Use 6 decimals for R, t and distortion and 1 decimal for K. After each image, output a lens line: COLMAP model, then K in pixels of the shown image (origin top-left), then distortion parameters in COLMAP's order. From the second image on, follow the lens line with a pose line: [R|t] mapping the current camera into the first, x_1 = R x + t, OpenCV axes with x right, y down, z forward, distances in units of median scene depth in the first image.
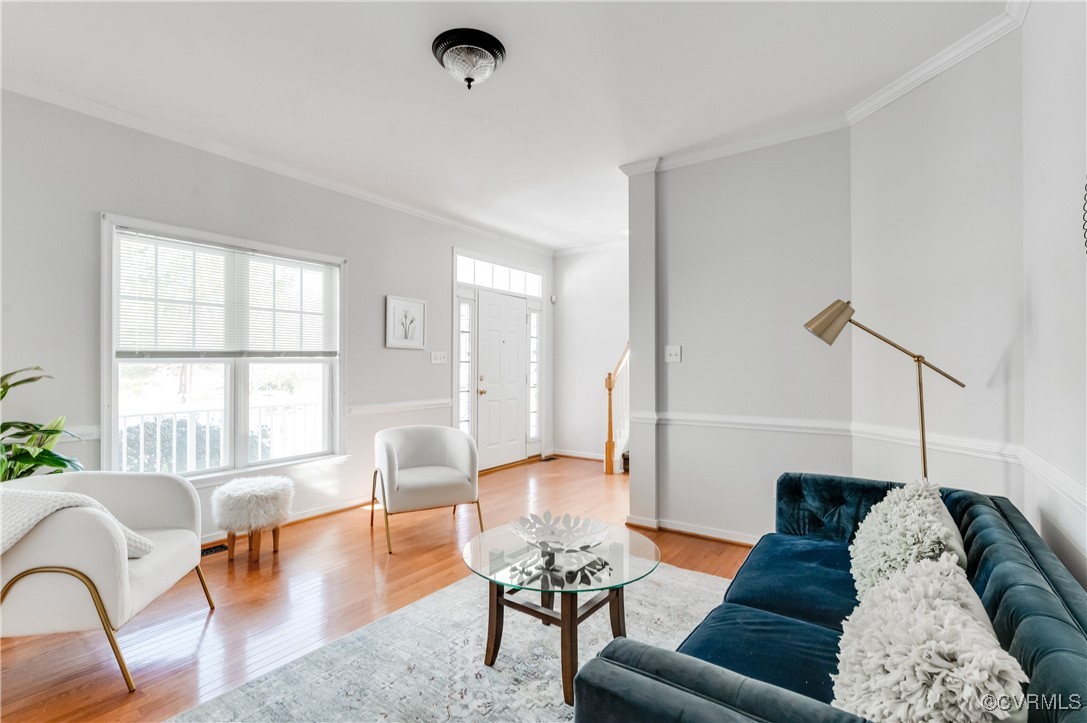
lens RADIAL K [[494.9, 0, 534.9], [0, 494.9, 349.0], [0, 0, 1]] dist [0.000557, -0.000936]
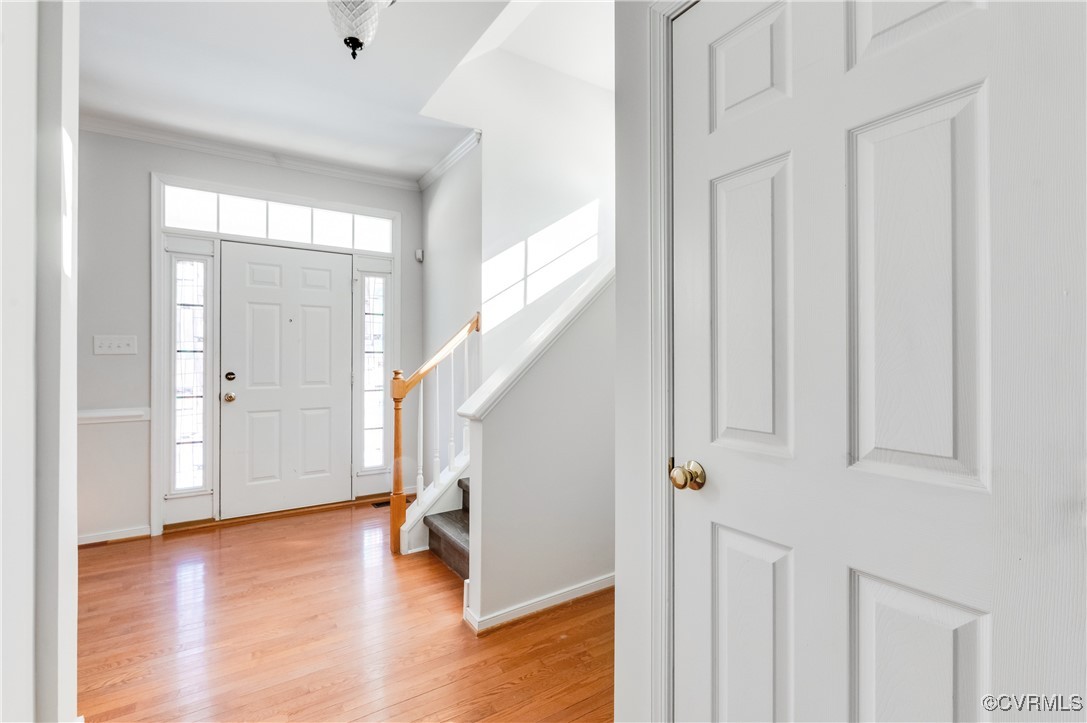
lens RADIAL K [[494.9, 0, 534.9], [0, 494.9, 349.0], [0, 0, 1]] dist [0.000557, -0.000936]
pose [[0.937156, -0.005072, -0.348873, 0.491059], [0.010297, 0.999861, 0.013125, 0.018297], [0.348757, -0.015892, 0.937078, 0.533822]]
